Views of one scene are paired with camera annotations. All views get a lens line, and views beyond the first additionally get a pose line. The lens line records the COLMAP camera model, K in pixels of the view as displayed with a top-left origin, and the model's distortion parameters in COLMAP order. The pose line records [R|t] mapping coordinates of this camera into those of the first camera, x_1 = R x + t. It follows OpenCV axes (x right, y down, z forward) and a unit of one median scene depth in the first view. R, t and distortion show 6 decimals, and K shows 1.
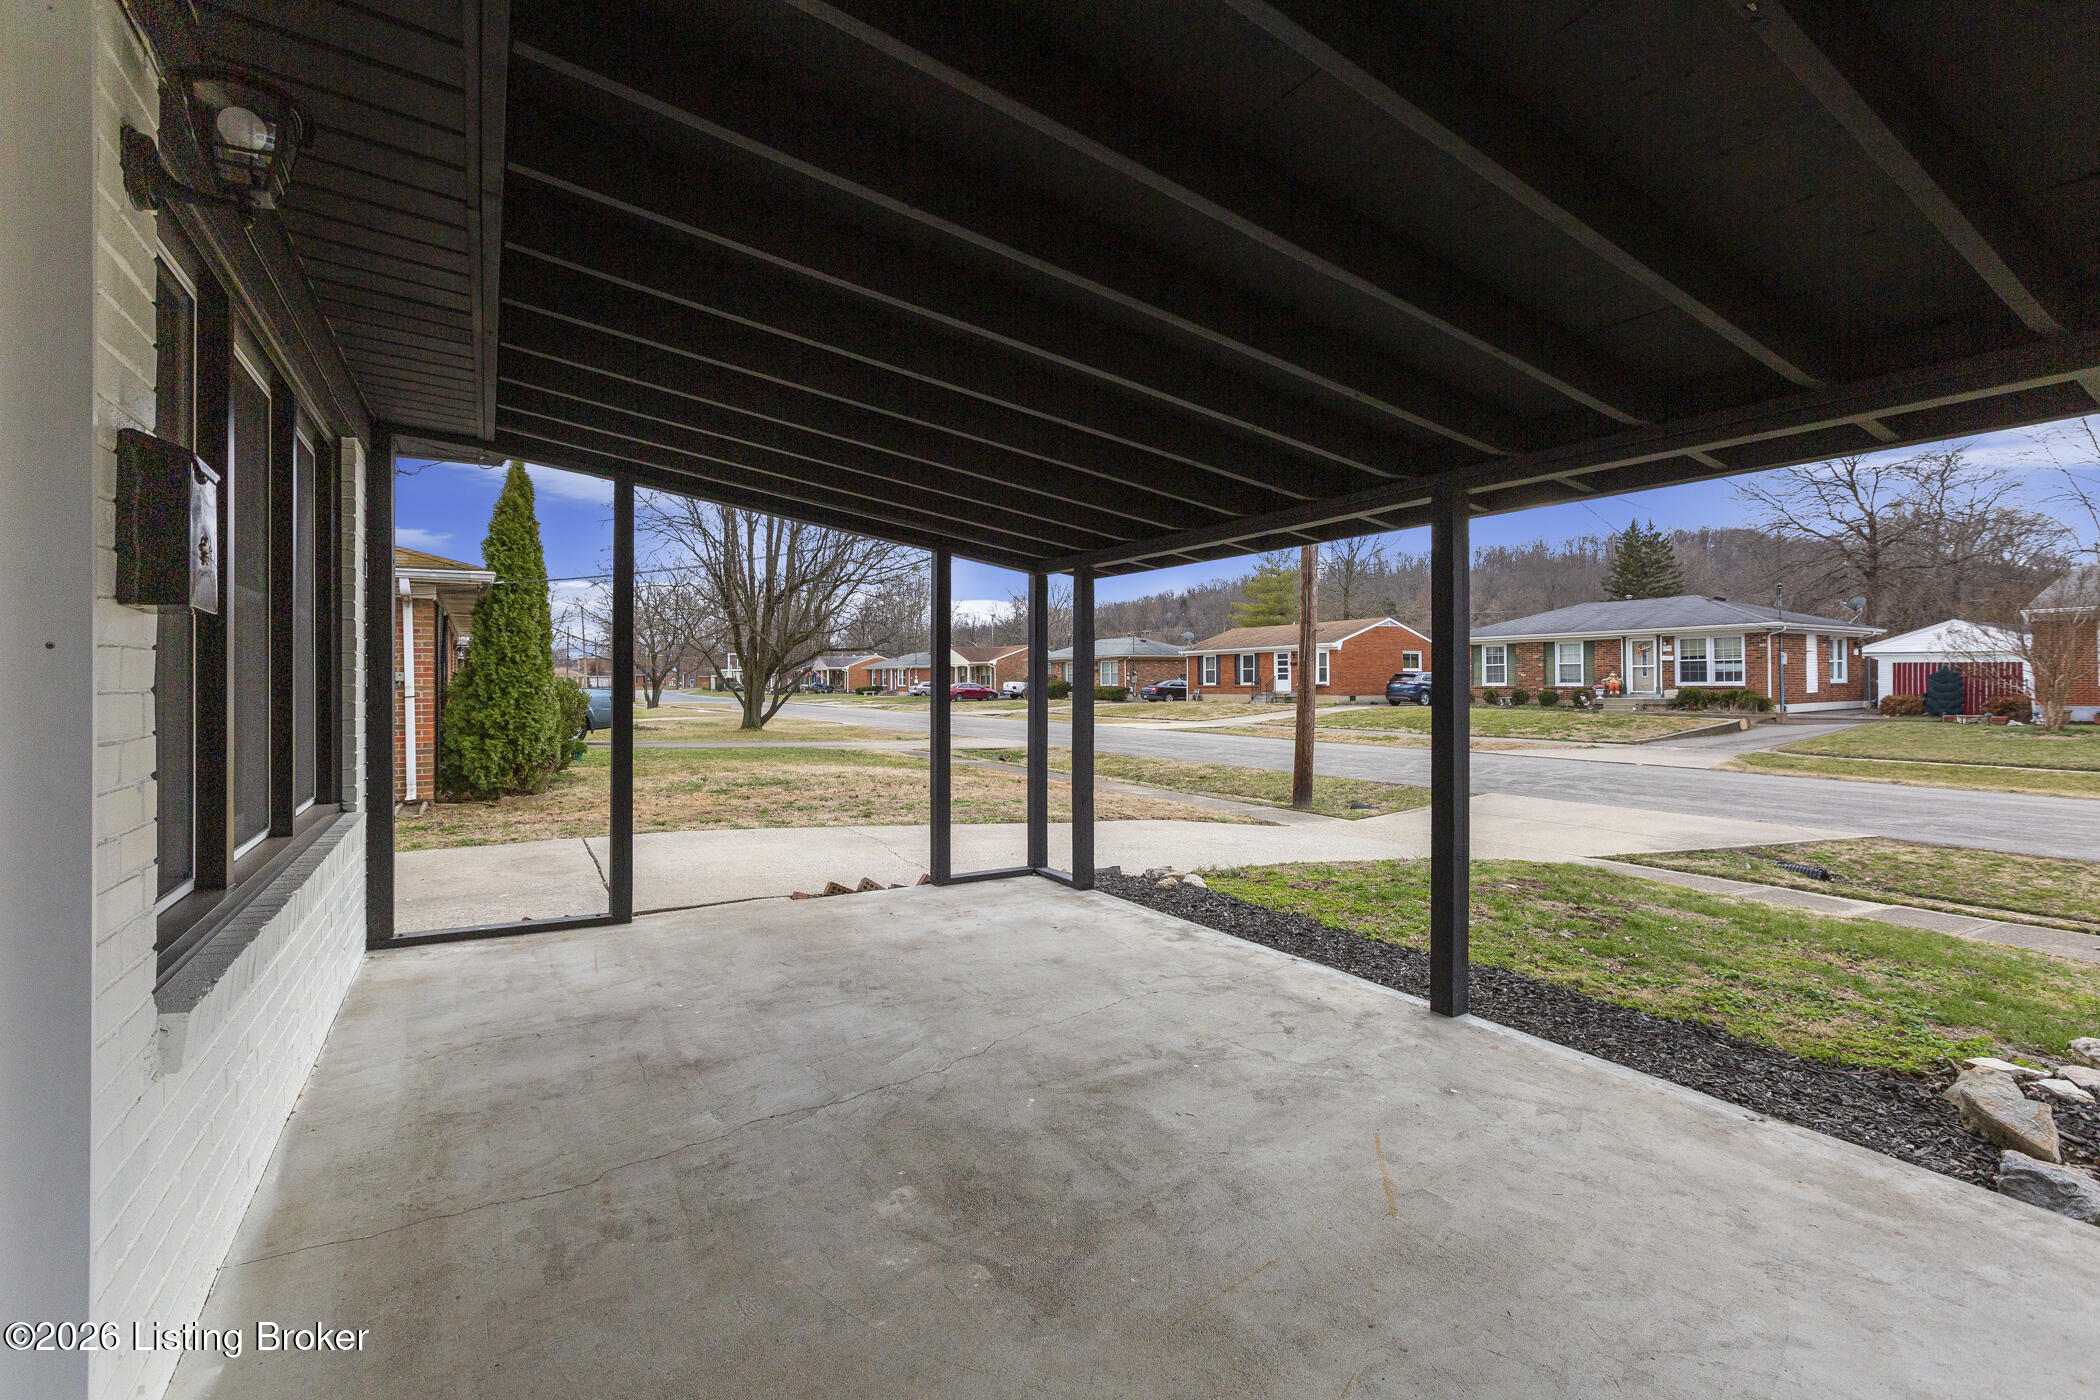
lens RADIAL K [[934.2, 0, 1062.8], [0, 934.2, 687.1], [0, 0, 1]] dist [0.002143, -0.002972]
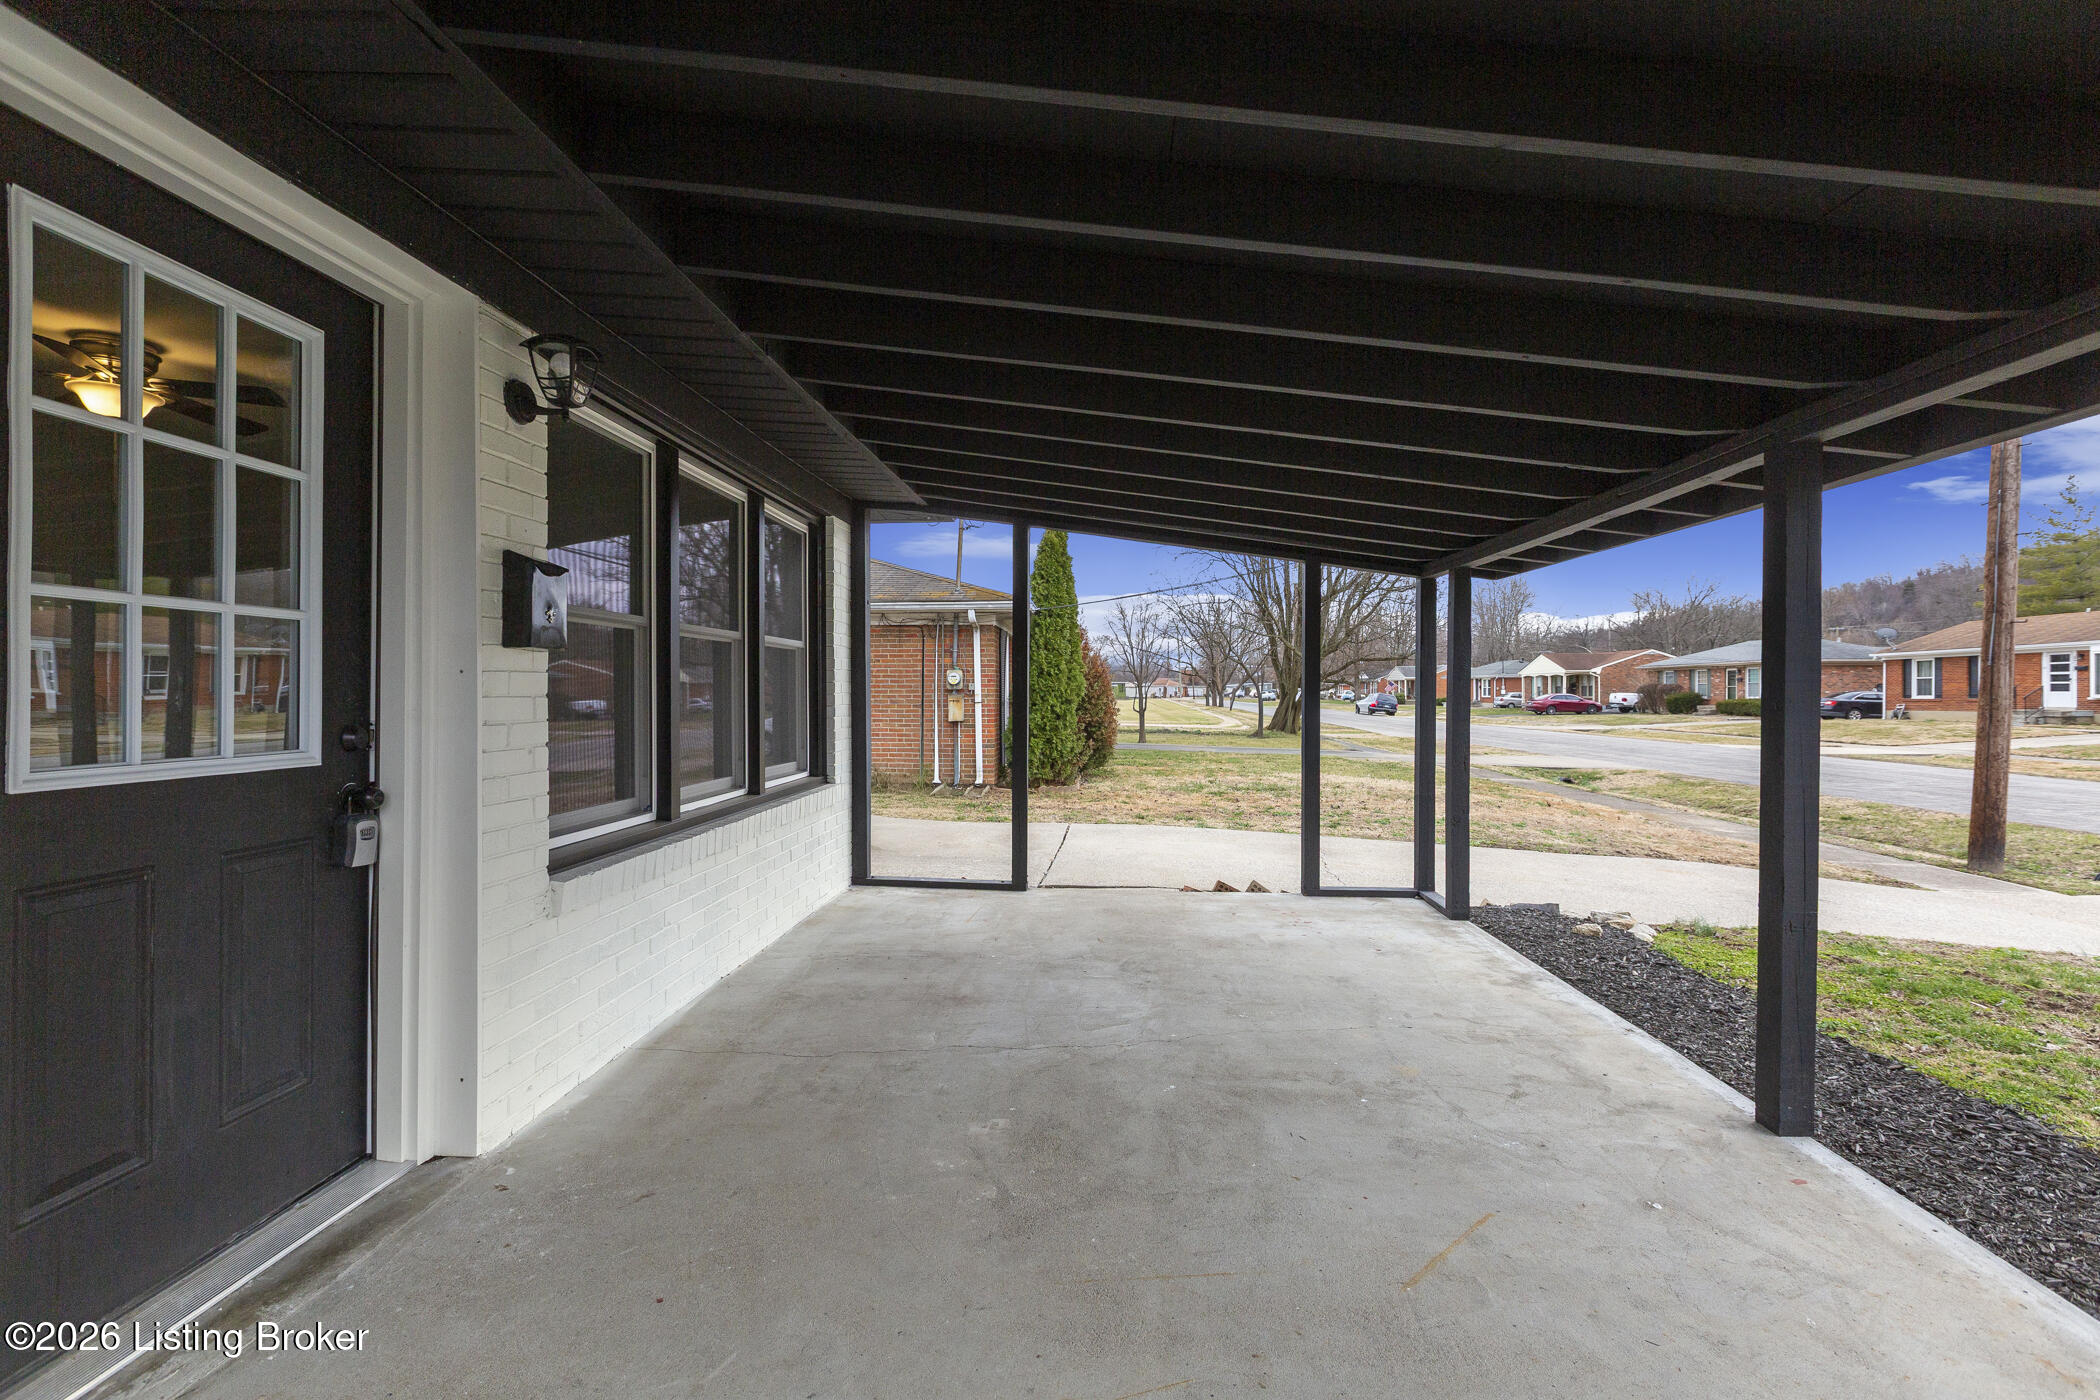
lens RADIAL K [[934.2, 0, 1062.7], [0, 934.2, 699.9], [0, 0, 1]] dist [0.002143, -0.002972]
pose [[0.824958, 0.008396, -0.565132, 0.318193], [-0.006734, 0.999965, 0.005025, -0.001114], [0.565154, -0.000340, 0.824985, 0.038053]]
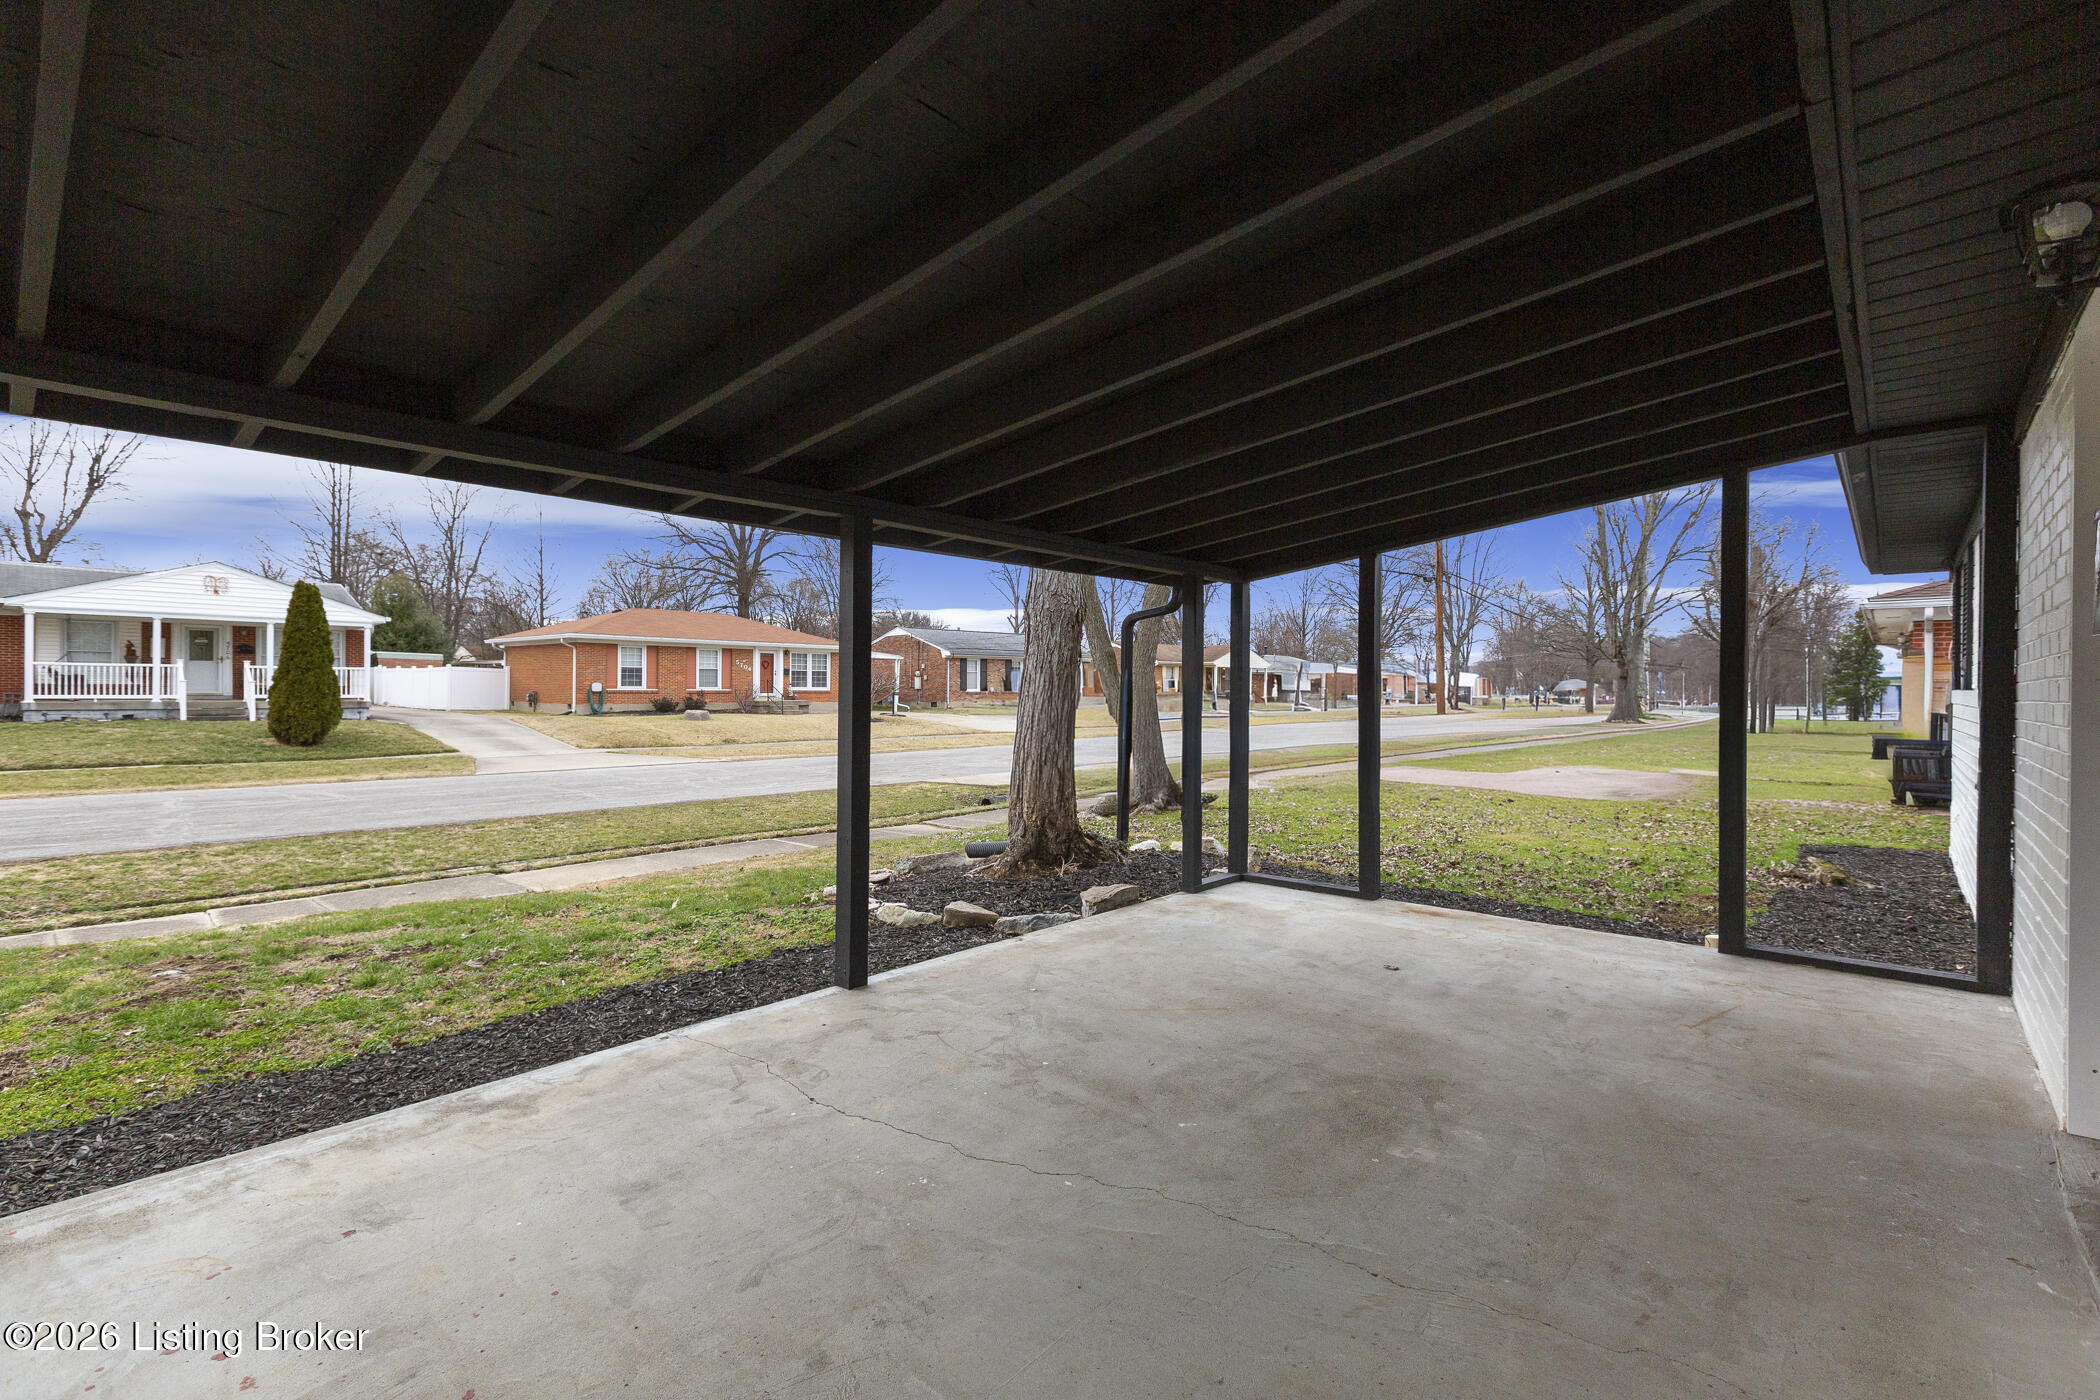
lens RADIAL K [[934.2, 0, 1025.2], [0, 934.2, 713.9], [0, 0, 1]] dist [0.002143, -0.002972]
pose [[-0.265618, -0.027174, 0.963695, -0.629818], [-0.003053, 0.999621, 0.027346, -0.006160], [-0.964073, 0.004322, -0.265601, 0.976379]]
